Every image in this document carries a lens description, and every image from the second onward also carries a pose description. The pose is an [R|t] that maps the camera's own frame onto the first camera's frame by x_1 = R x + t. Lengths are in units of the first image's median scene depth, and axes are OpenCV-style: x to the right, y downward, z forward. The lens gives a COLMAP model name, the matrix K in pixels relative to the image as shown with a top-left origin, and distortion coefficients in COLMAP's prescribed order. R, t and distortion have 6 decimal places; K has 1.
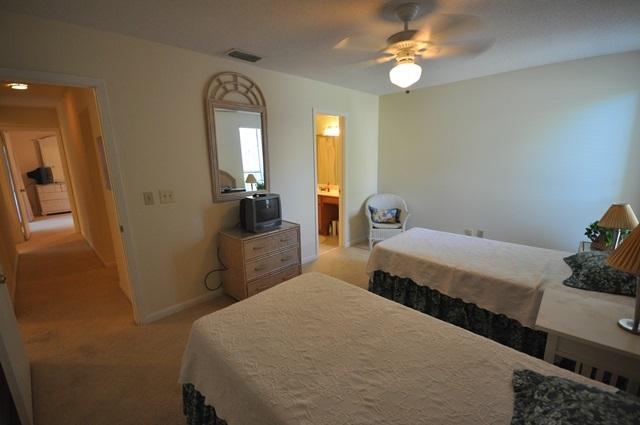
lens RADIAL K [[281.3, 0, 320.0], [0, 281.3, 212.5], [0, 0, 1]] dist [0.000748, -0.008500]
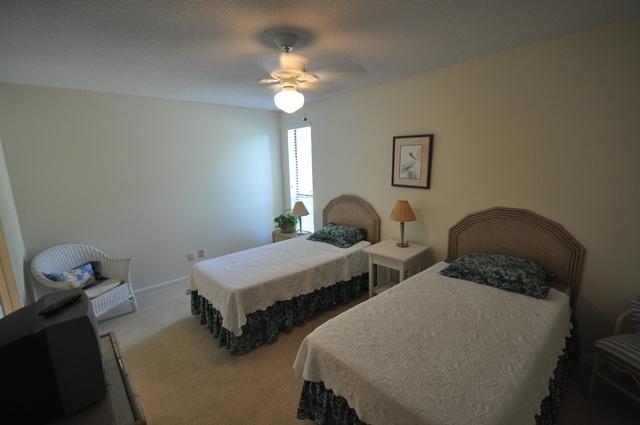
lens RADIAL K [[281.3, 0, 320.0], [0, 281.3, 212.5], [0, 0, 1]] dist [0.000748, -0.008500]
pose [[0.076824, -0.156651, 0.984662, -0.325575], [0.235035, 0.962594, 0.134803, -0.089221], [-0.968946, 0.221074, 0.110769, 0.372993]]
